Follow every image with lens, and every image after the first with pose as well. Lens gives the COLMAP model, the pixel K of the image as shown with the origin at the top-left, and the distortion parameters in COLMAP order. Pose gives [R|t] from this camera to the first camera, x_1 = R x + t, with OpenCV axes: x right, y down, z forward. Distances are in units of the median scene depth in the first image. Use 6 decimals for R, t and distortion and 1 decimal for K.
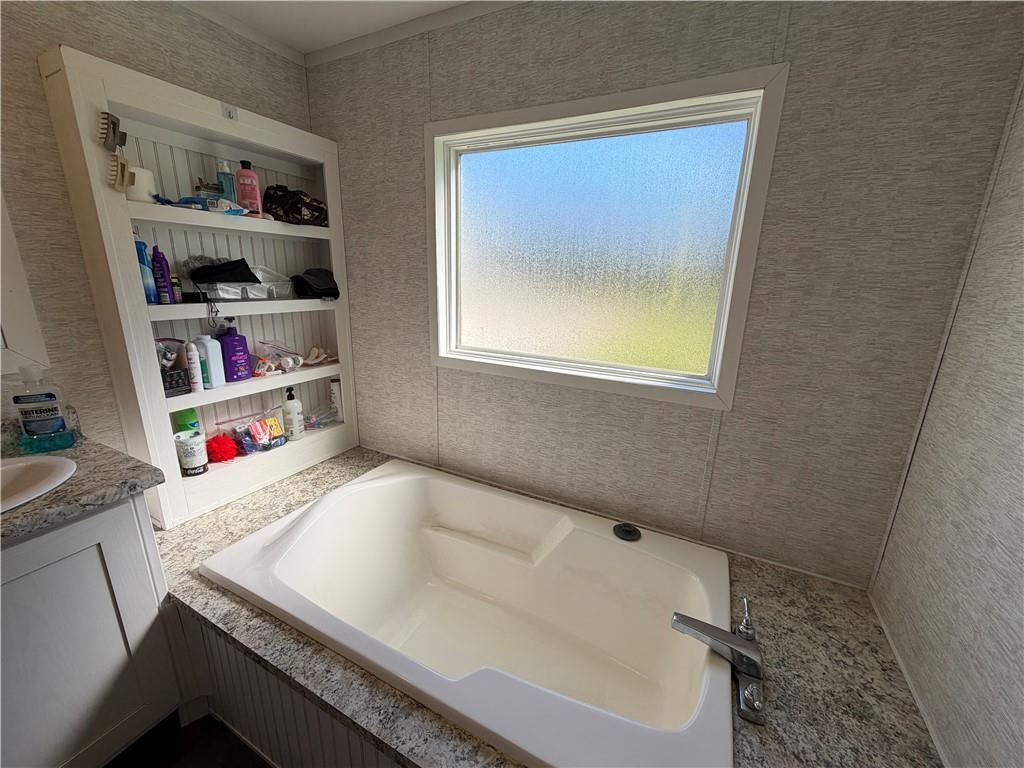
lens RADIAL K [[405.0, 0, 510.4], [0, 405.0, 385.0], [0, 0, 1]] dist [-0.000865, -0.000014]
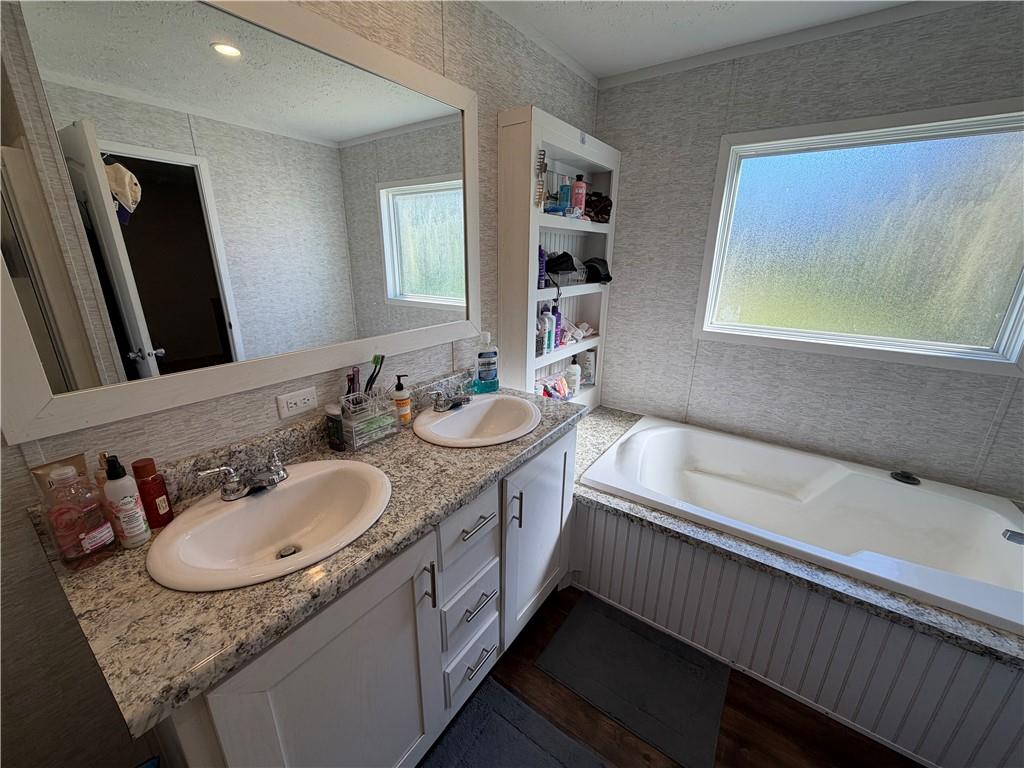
lens RADIAL K [[405.0, 0, 510.4], [0, 405.0, 385.0], [0, 0, 1]] dist [-0.000865, -0.000014]
pose [[0.988831, 0.029386, -0.146118, -0.636452], [-0.022210, 0.998477, 0.050504, 0.047738], [0.147380, -0.046695, 0.987977, -0.313757]]
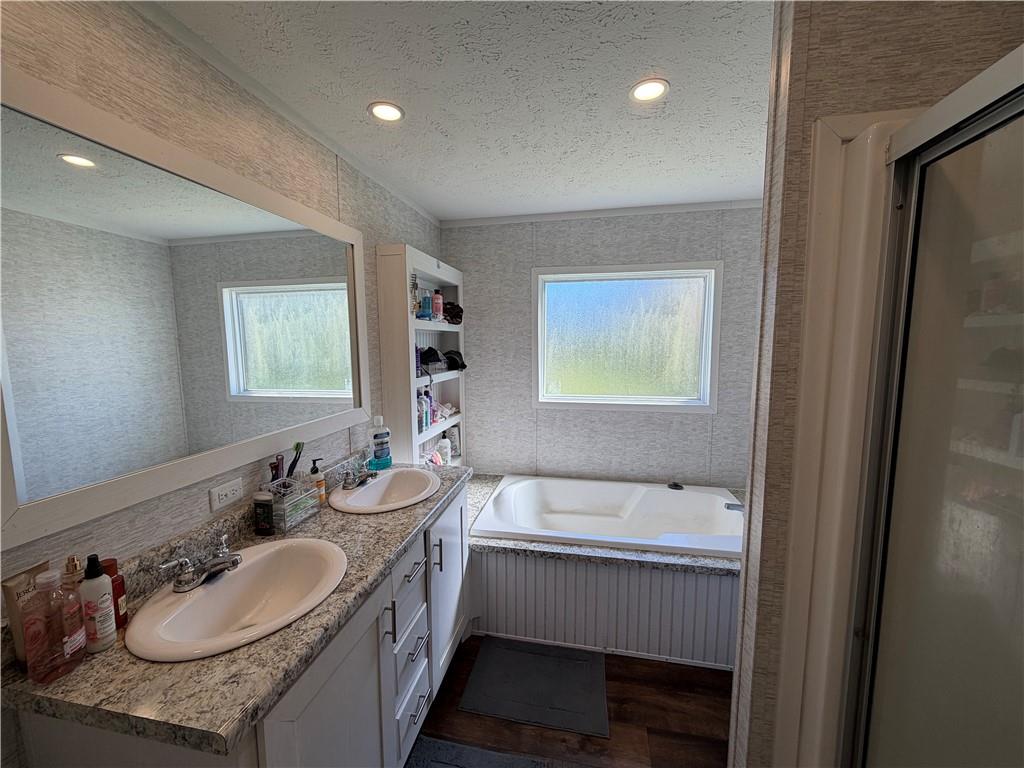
lens RADIAL K [[405.0, 0, 510.4], [0, 405.0, 385.0], [0, 0, 1]] dist [-0.000865, -0.000014]
pose [[0.962866, -0.061689, 0.262838, -0.789417], [0.100355, 0.985569, -0.136319, 0.078870], [-0.250635, 0.157634, 0.955161, -0.559291]]
